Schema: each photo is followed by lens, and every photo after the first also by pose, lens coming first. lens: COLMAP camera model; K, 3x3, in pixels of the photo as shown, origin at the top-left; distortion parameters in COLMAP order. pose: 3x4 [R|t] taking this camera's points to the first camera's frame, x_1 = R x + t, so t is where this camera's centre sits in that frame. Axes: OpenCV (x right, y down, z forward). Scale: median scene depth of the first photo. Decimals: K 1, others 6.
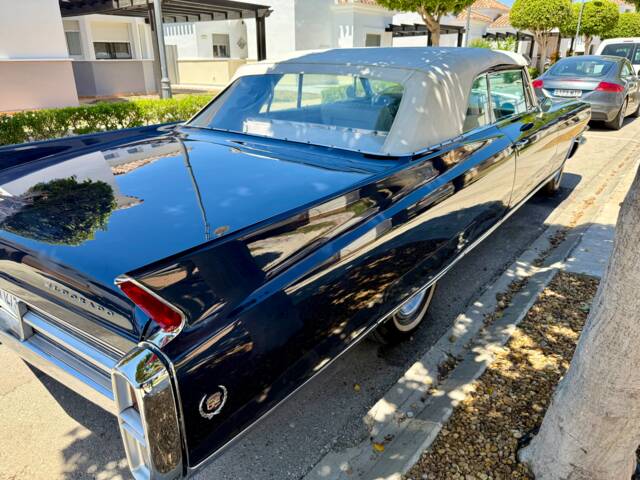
lens RADIAL K [[462.9, 0, 319.8], [0, 462.9, 239.5], [0, 0, 1]] dist [0.036153, -0.047311]
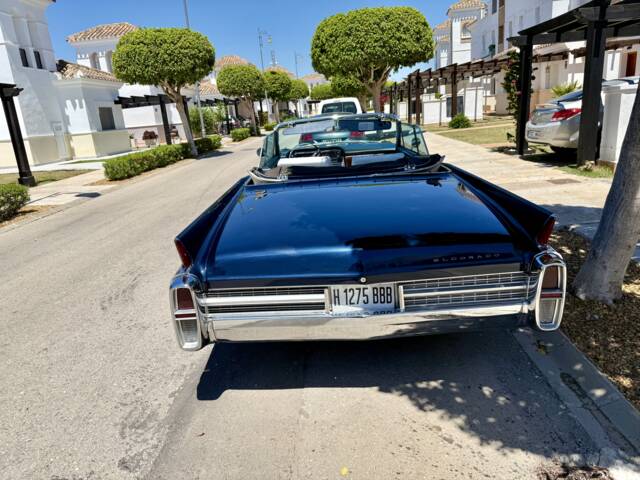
lens RADIAL K [[462.9, 0, 315.2], [0, 462.9, 241.0], [0, 0, 1]] dist [0.036153, -0.047311]
pose [[0.801307, -0.220430, 0.556164, -0.192823], [0.287106, 0.957286, -0.034244, -0.003576], [-0.524859, 0.187118, 0.830367, -0.015646]]
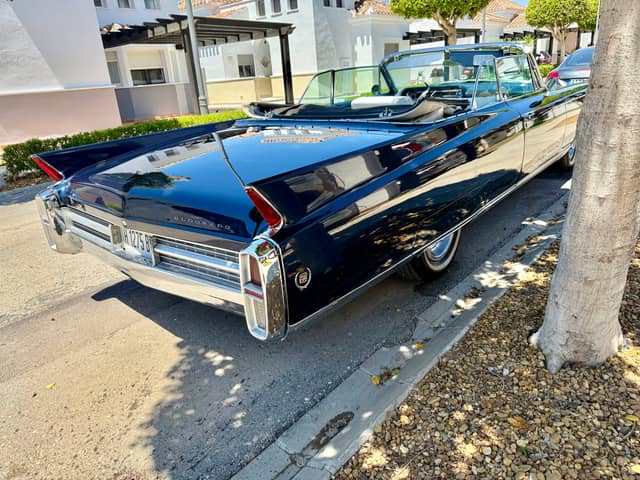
lens RADIAL K [[462.9, 0, 318.8], [0, 462.9, 244.0], [0, 0, 1]] dist [0.036153, -0.047311]
pose [[0.996747, -0.052881, -0.060821, -0.007654], [0.051574, 0.998408, -0.022859, 0.024653], [0.061933, 0.019647, 0.997887, -0.040396]]
